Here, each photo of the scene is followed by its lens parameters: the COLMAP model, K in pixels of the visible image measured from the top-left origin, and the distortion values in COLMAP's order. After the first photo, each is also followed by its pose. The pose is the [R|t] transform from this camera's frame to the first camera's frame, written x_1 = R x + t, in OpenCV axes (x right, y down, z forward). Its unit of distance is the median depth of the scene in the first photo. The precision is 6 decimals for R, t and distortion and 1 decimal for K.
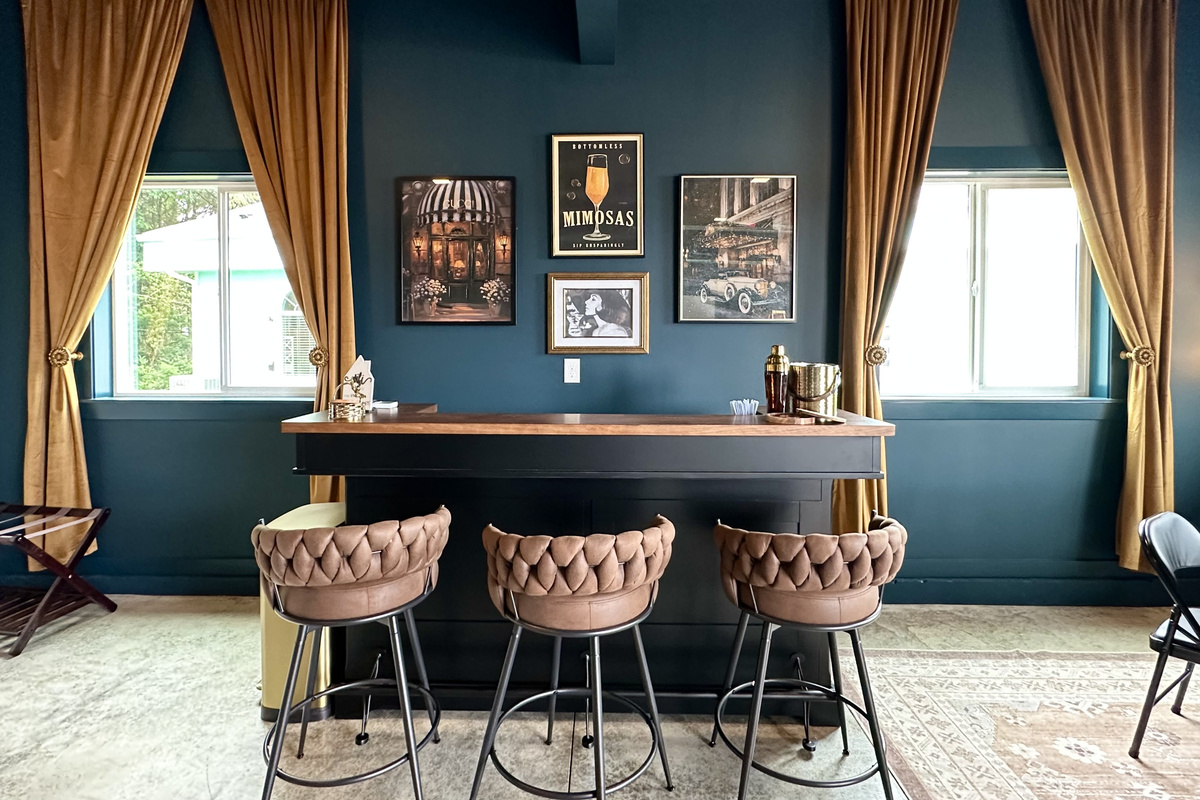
lens RADIAL K [[610.3, 0, 599.2], [0, 610.3, 365.2], [0, 0, 1]] dist [0.036650, -0.000046]
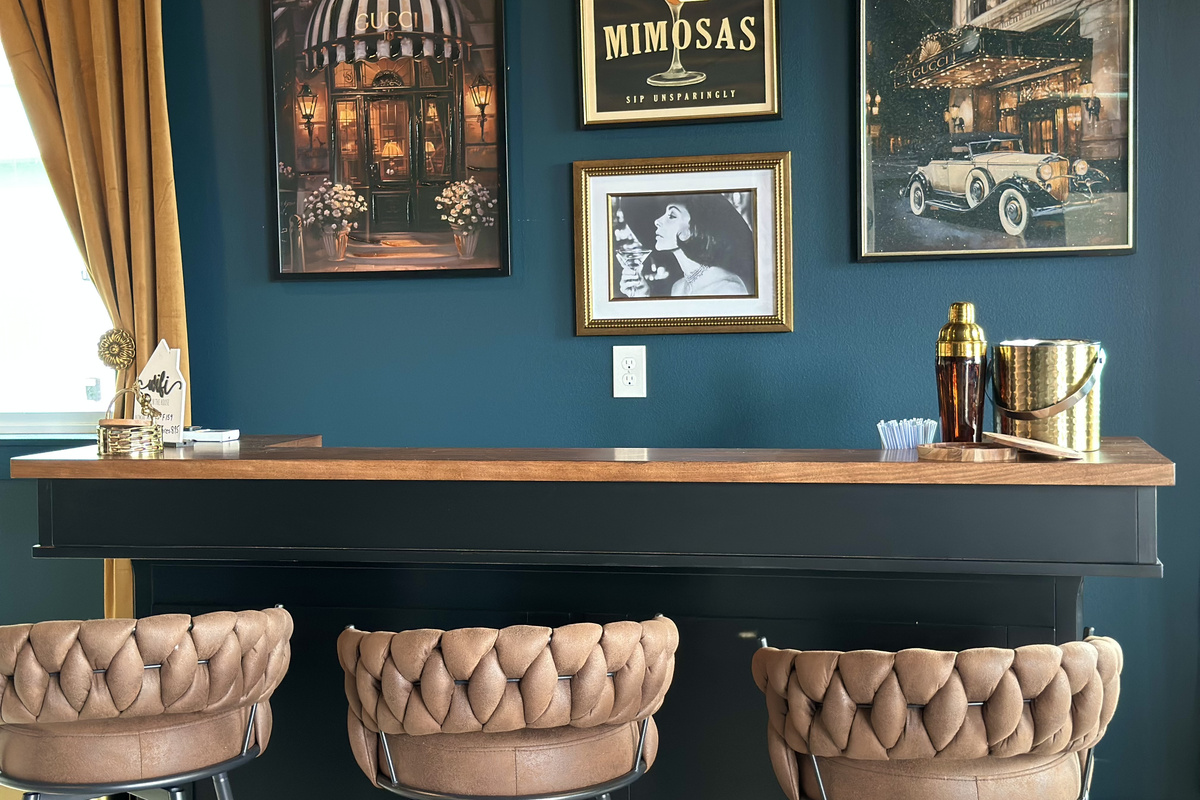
lens RADIAL K [[1627.3, 0, 600.0], [0, 1627.3, 400.0], [0, 0, 1]] dist [0.164113, 0.016009]
pose [[0.982377, -0.010489, -0.186615, 0.165785], [0.012465, 0.999878, 0.009421, 0.018829], [0.186493, -0.011582, 0.982388, -0.218177]]
